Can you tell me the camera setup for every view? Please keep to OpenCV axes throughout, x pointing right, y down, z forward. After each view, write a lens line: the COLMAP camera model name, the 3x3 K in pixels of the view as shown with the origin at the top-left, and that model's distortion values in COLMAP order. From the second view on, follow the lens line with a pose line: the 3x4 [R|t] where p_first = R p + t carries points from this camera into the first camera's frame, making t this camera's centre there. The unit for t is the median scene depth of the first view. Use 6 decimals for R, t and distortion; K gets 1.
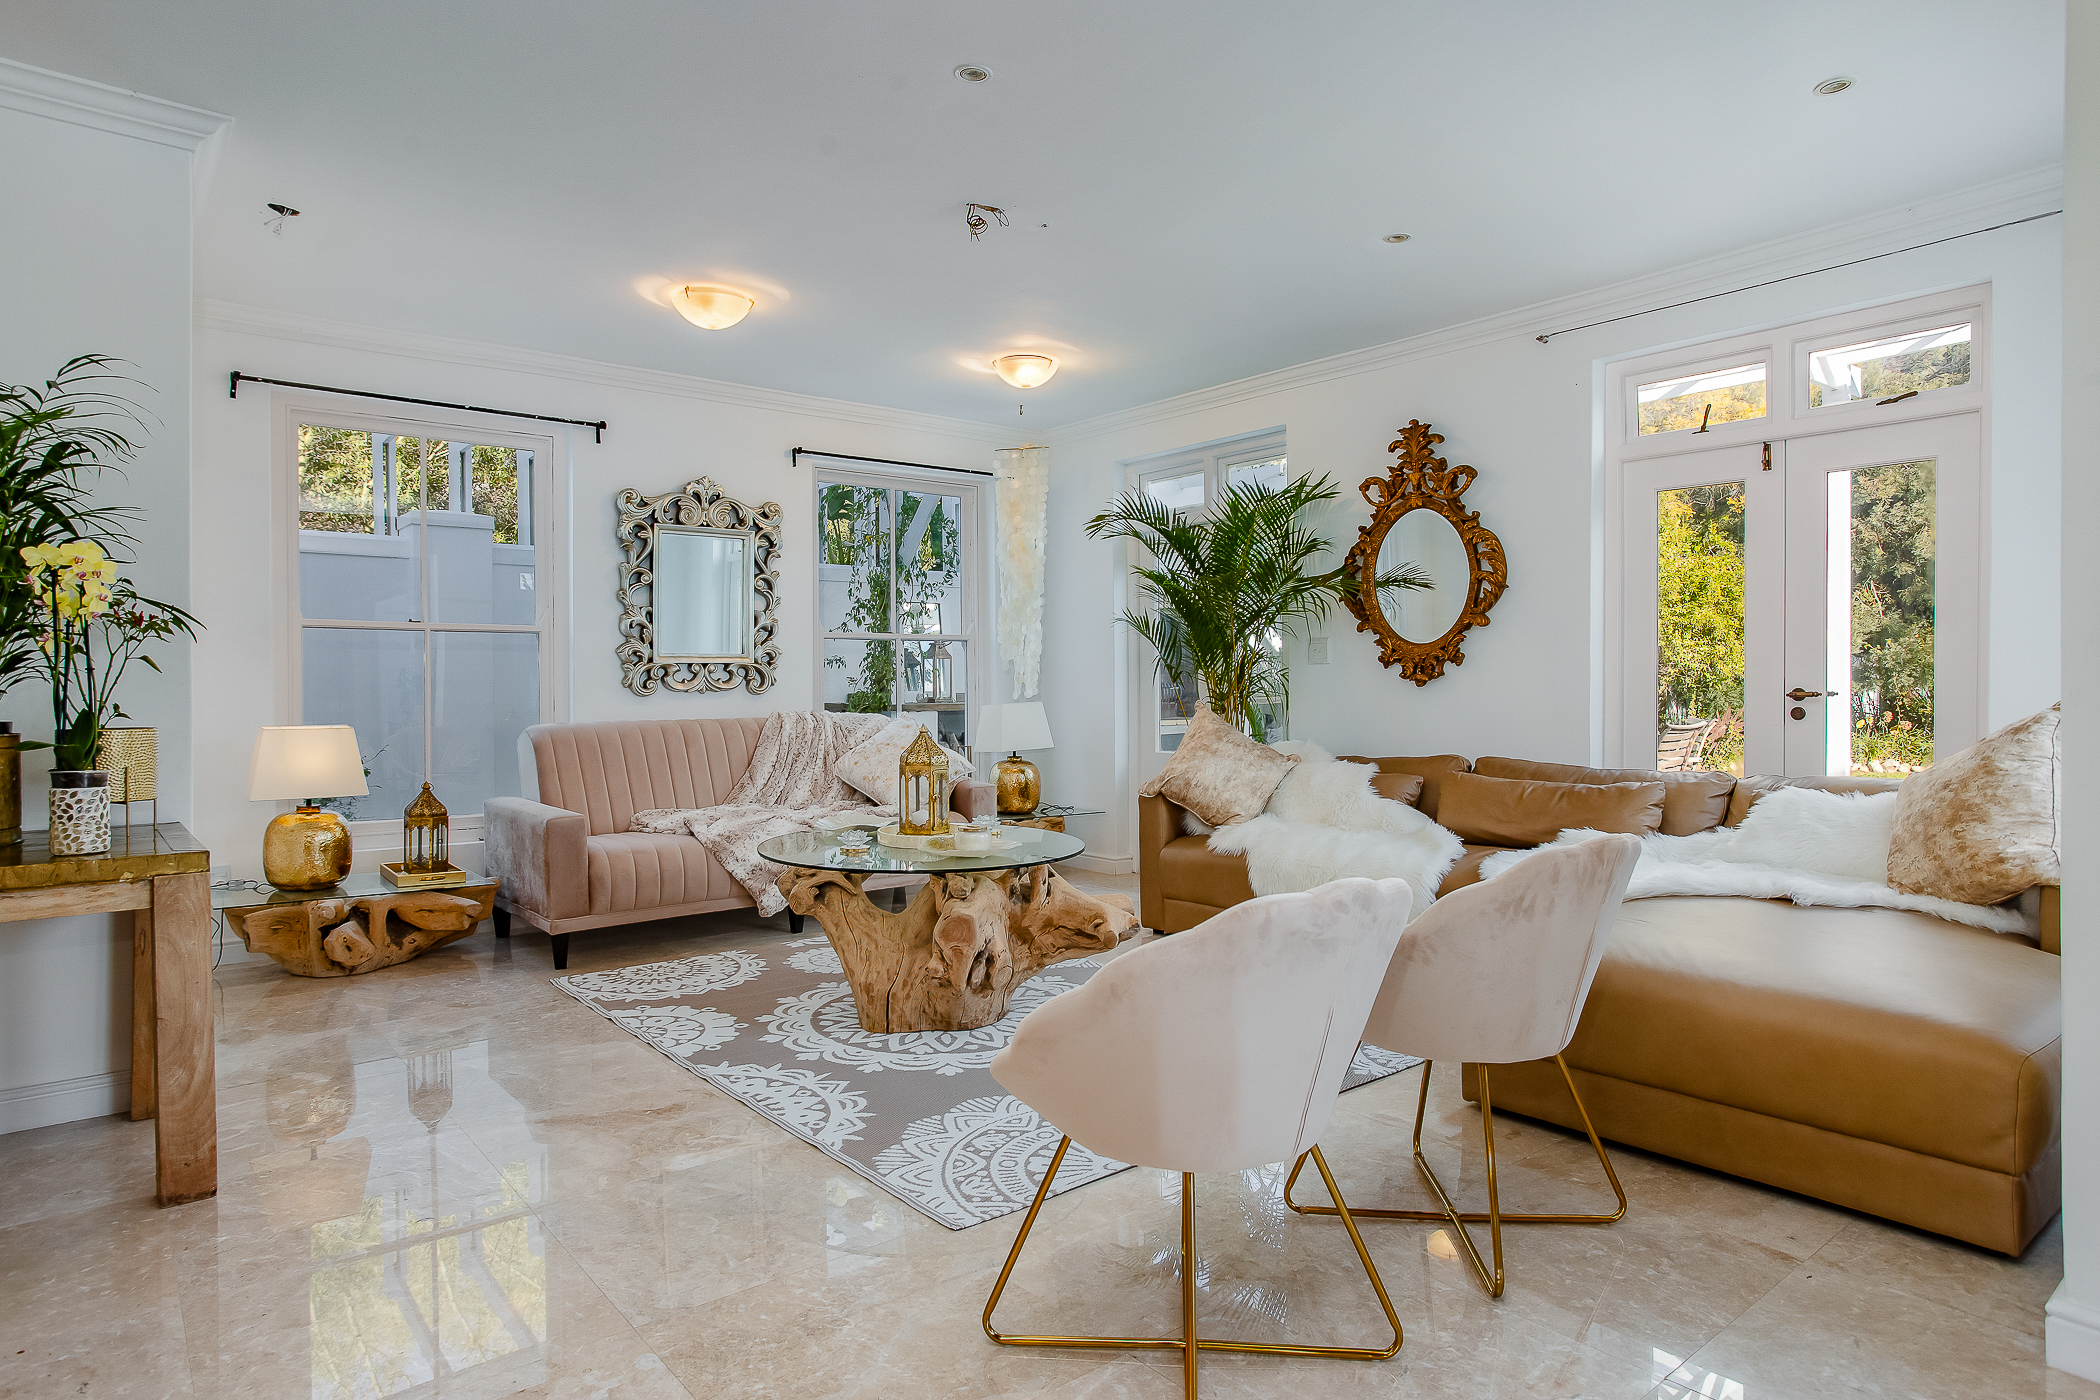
lens RADIAL K [[1188.4, 0, 1053.7], [0, 1188.4, 696.1], [0, 0, 1]] dist [-0.045483, 0.029014]
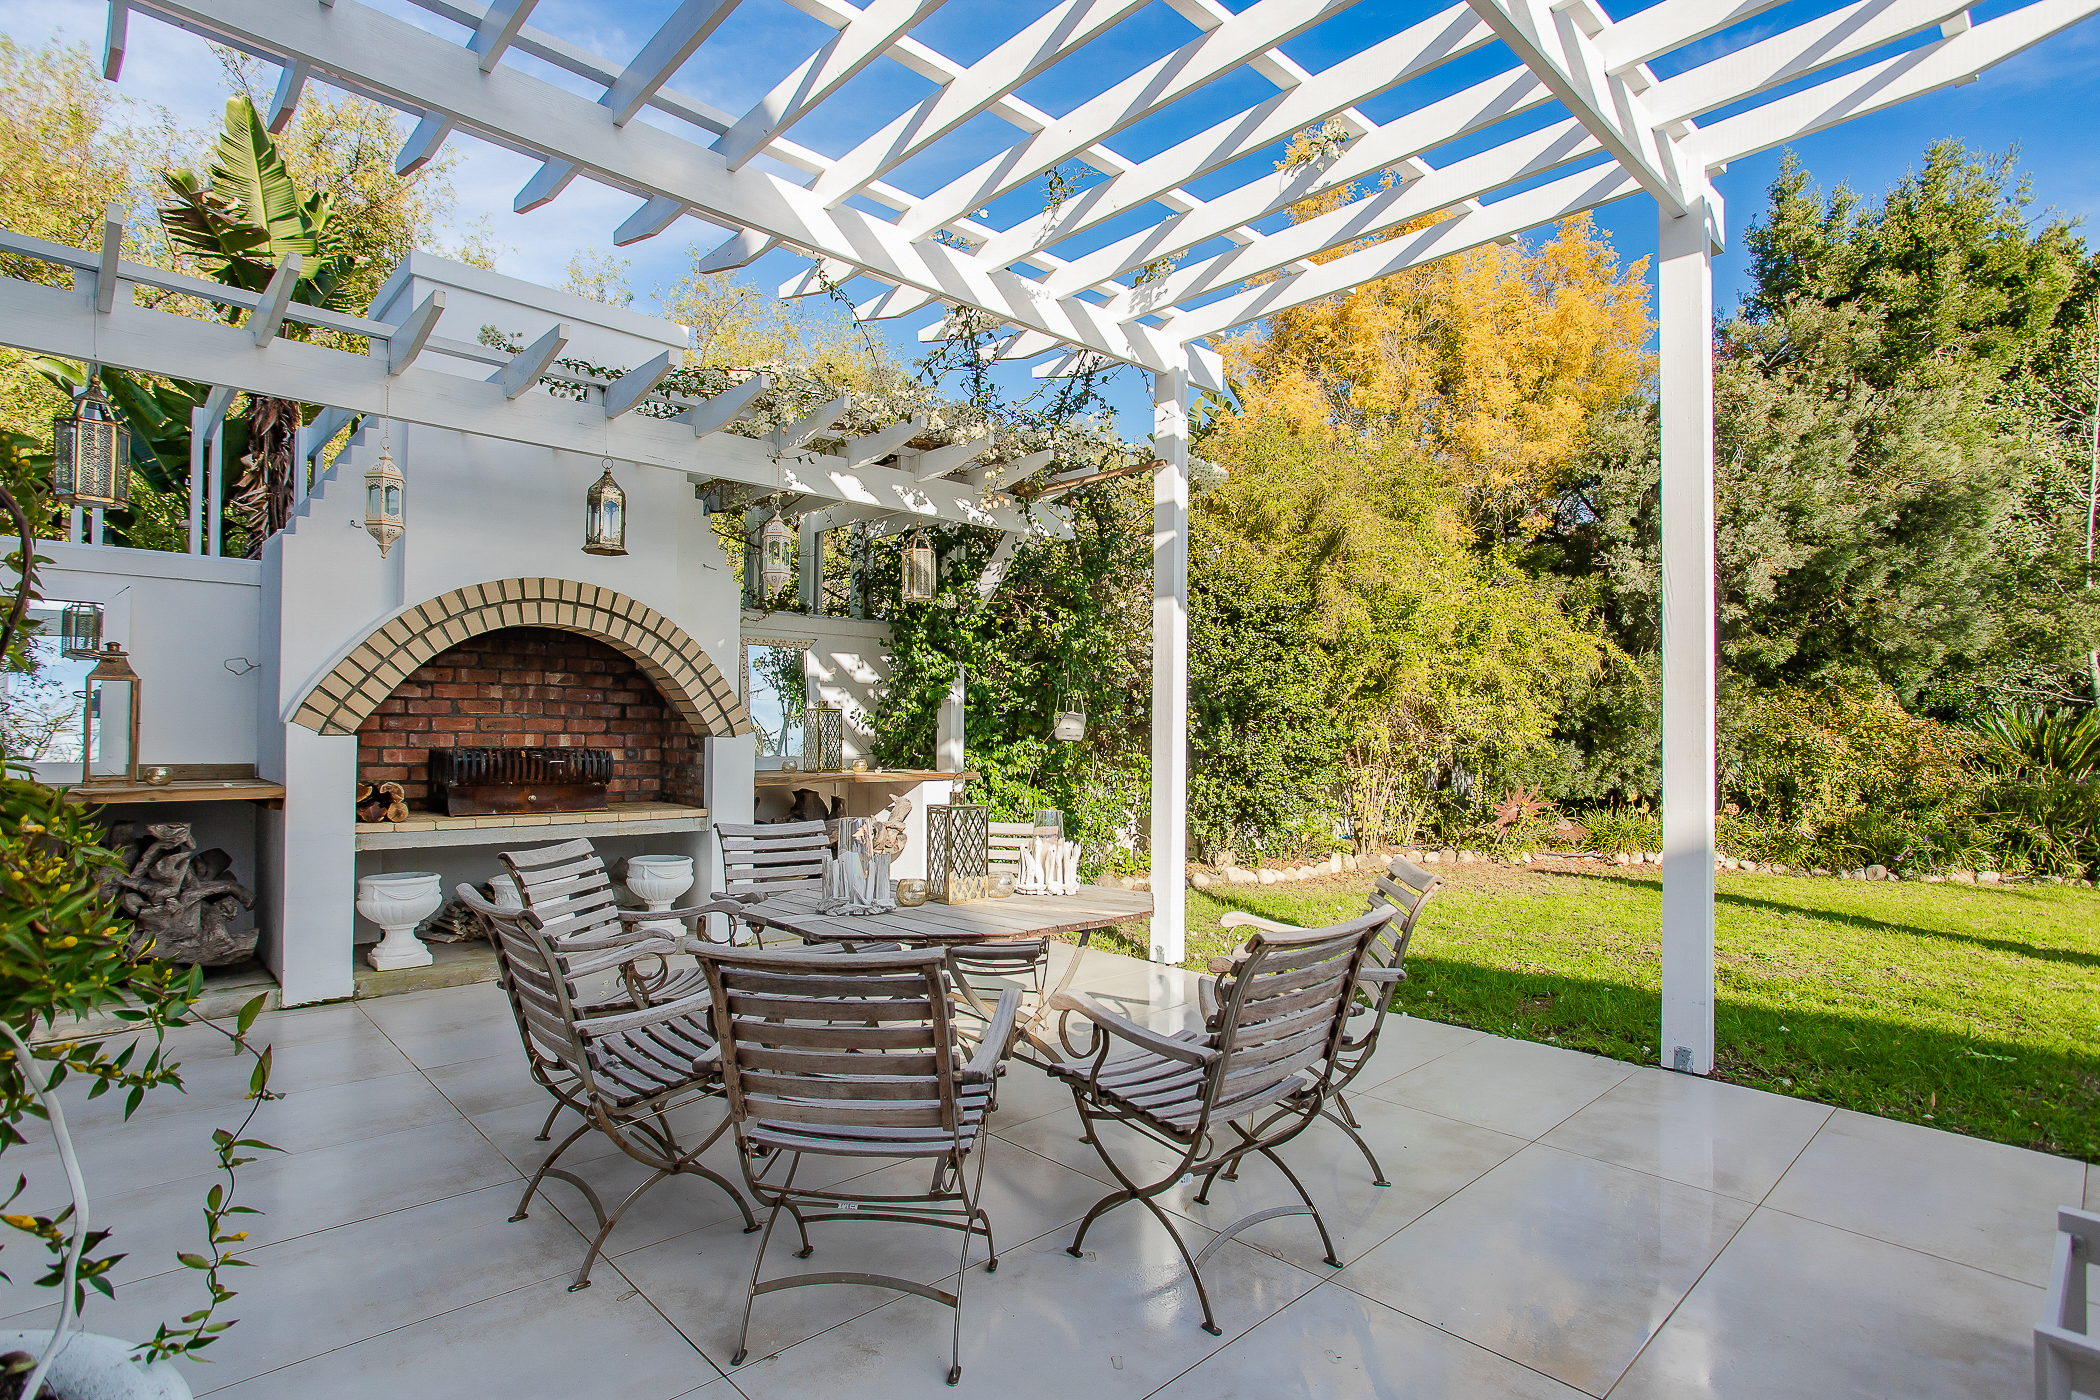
lens RADIAL K [[1068.4, 0, 1047.7], [0, 1068.4, 700.3], [0, 0, 1]] dist [-0.030877, 0.013368]
pose [[0.995422, 0.020977, 0.093250, 0.209878], [-0.016958, 0.998901, -0.043693, -0.011522], [-0.094064, 0.041912, 0.994684, 0.348180]]
